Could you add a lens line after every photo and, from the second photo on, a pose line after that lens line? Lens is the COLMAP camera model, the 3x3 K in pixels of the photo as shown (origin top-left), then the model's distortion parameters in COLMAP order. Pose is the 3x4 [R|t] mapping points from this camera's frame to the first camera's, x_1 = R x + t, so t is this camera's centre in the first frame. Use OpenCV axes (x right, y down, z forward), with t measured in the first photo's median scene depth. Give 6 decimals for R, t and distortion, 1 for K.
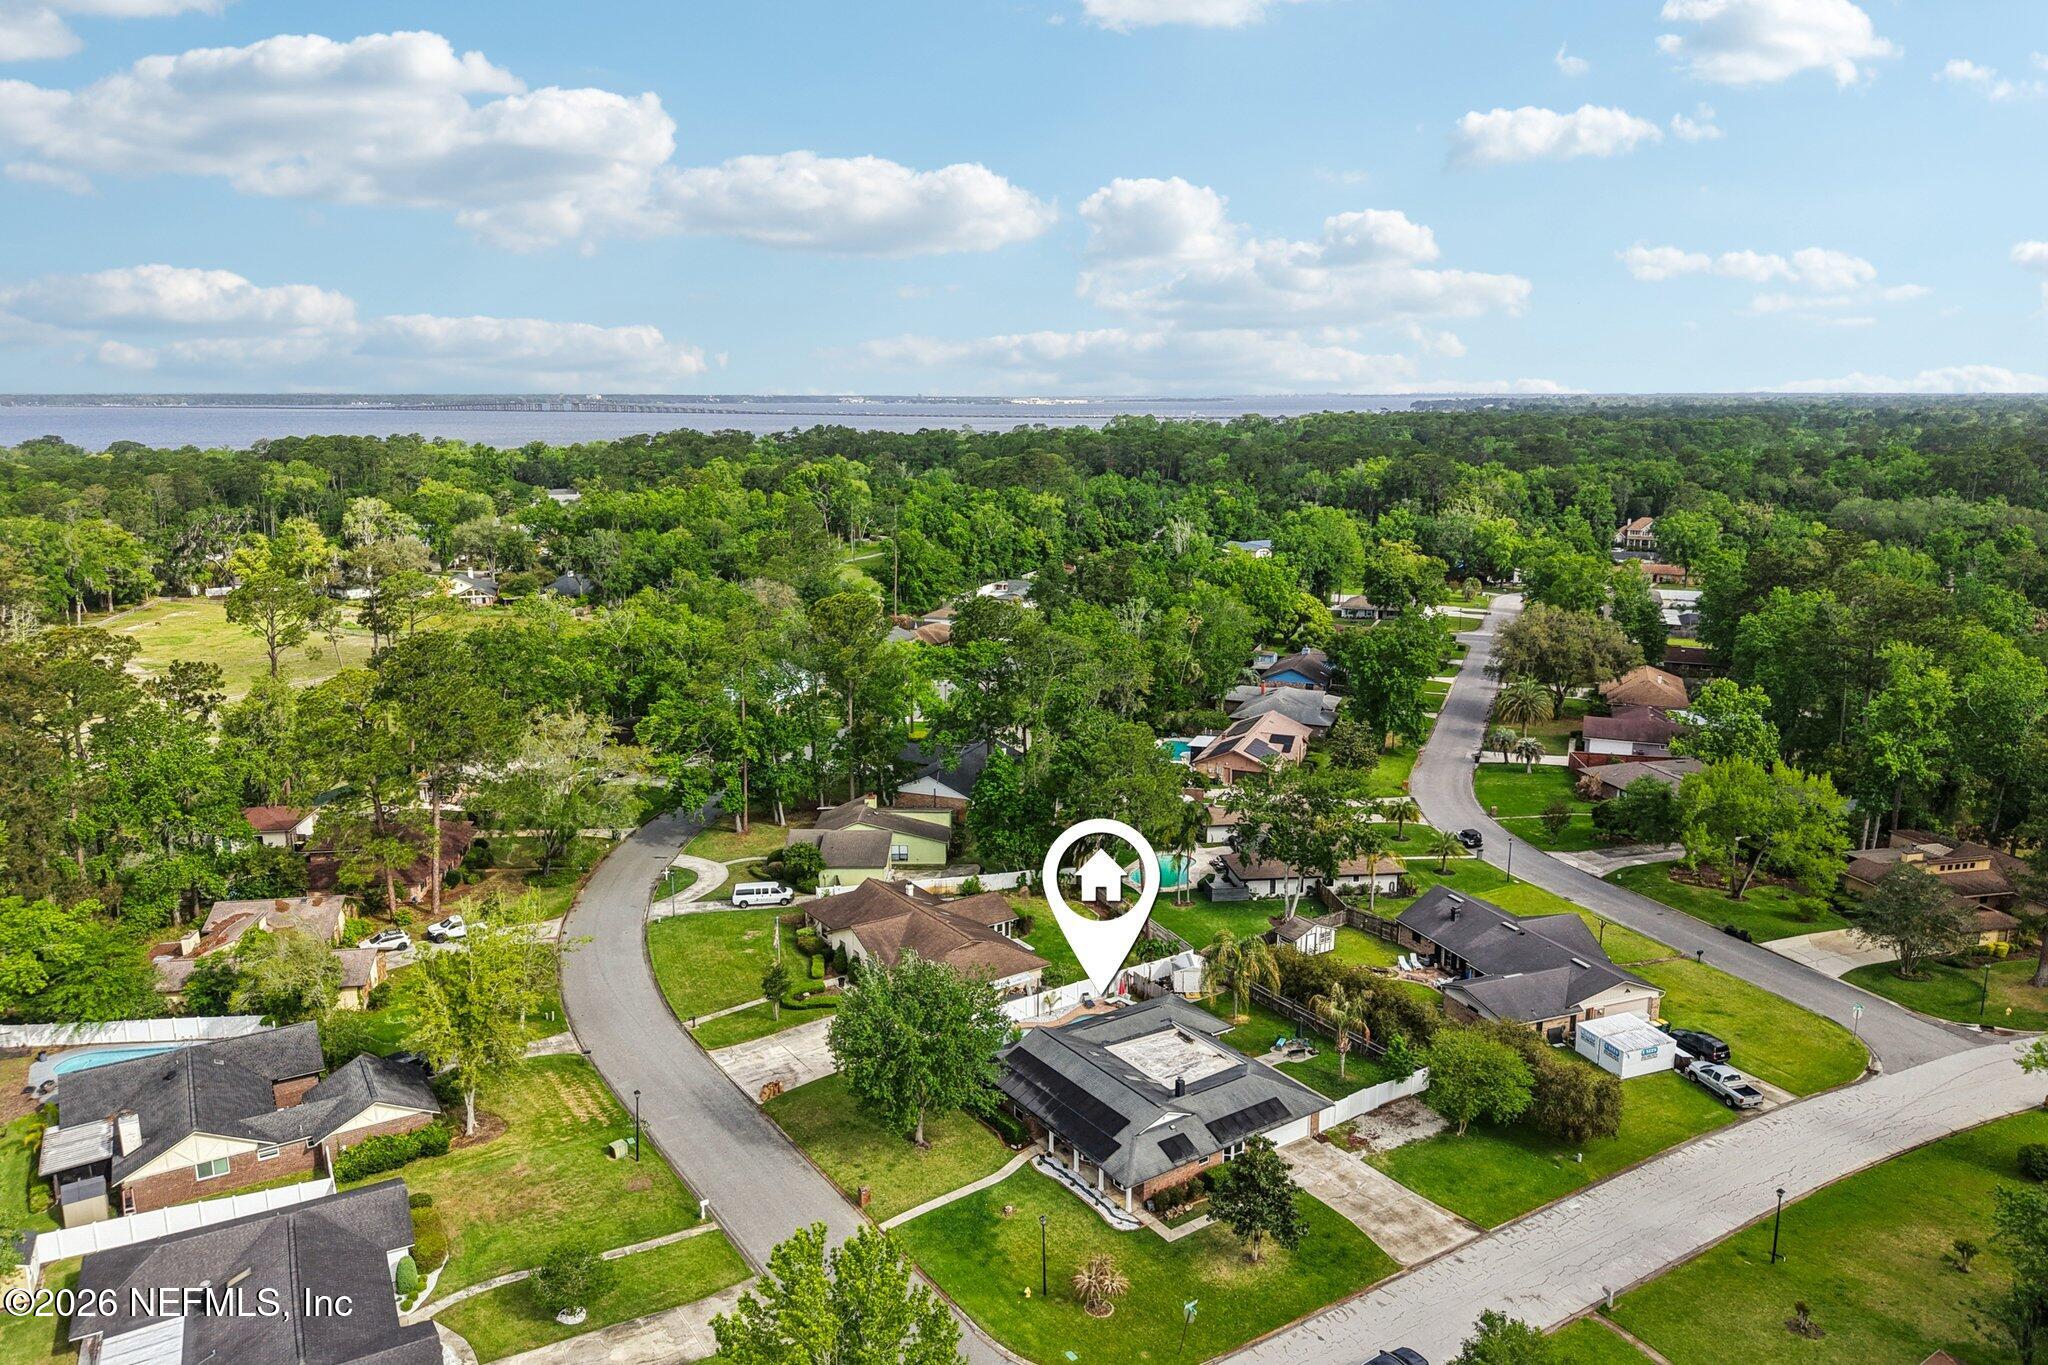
lens RADIAL K [[1400.0, 0, 1037.0], [0, 1400.0, 676.1], [0, 0, 1]] dist [0.024356, -0.003768]
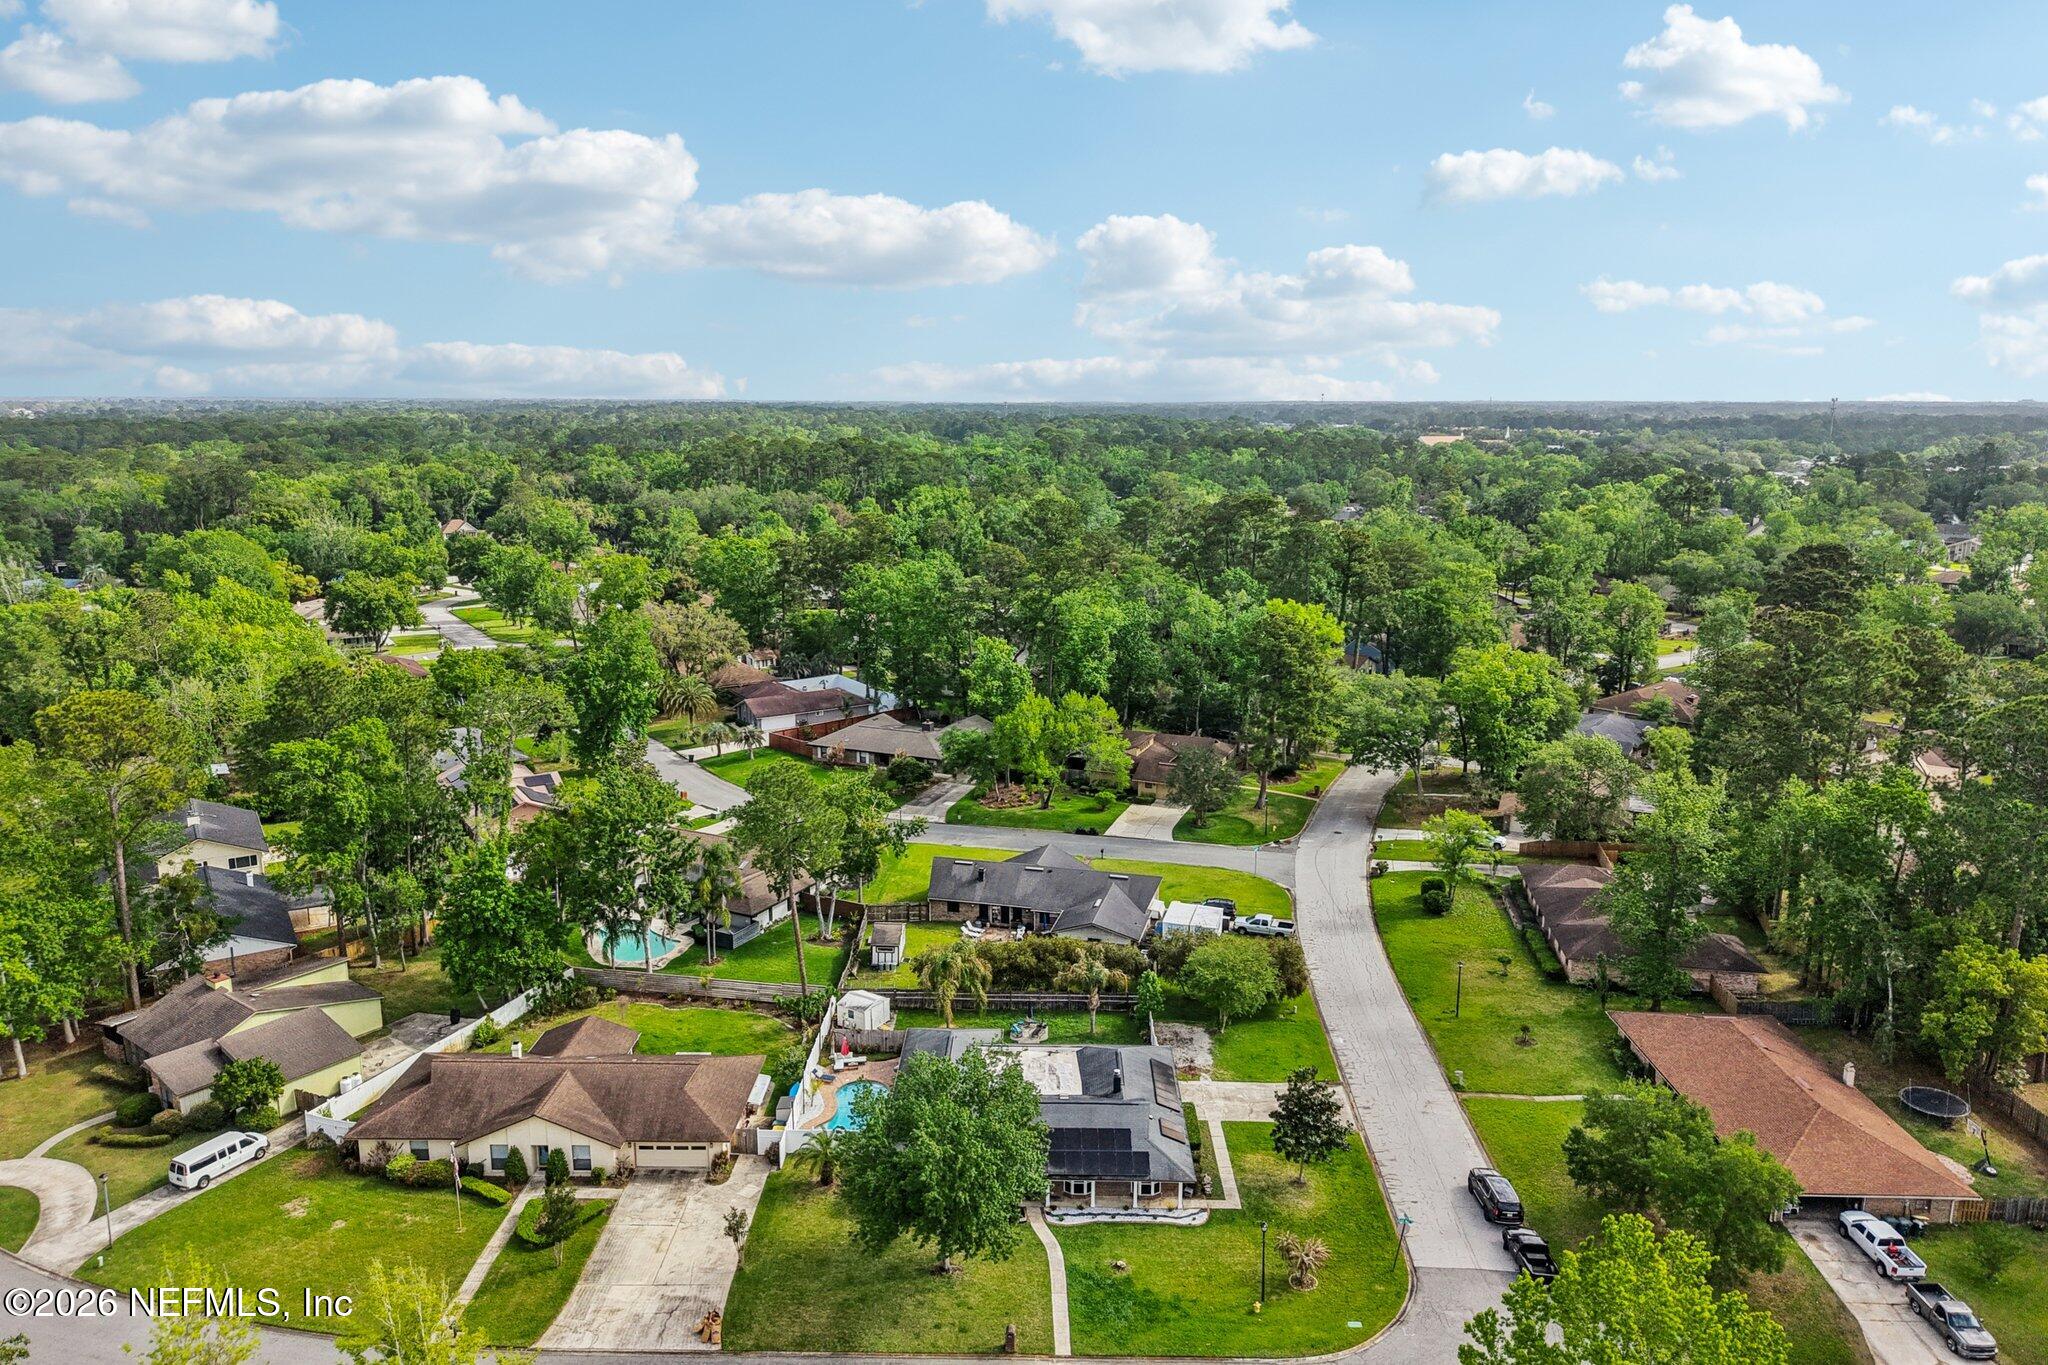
lens RADIAL K [[1400.0, 0, 1037.0], [0, 1400.0, 676.1], [0, 0, 1]] dist [0.024356, -0.003768]
pose [[0.579586, -0.163977, 0.798243, -0.619812], [0.157074, 0.983657, 0.088017, -0.083036], [-0.799630, 0.074370, 0.595870, 0.382518]]
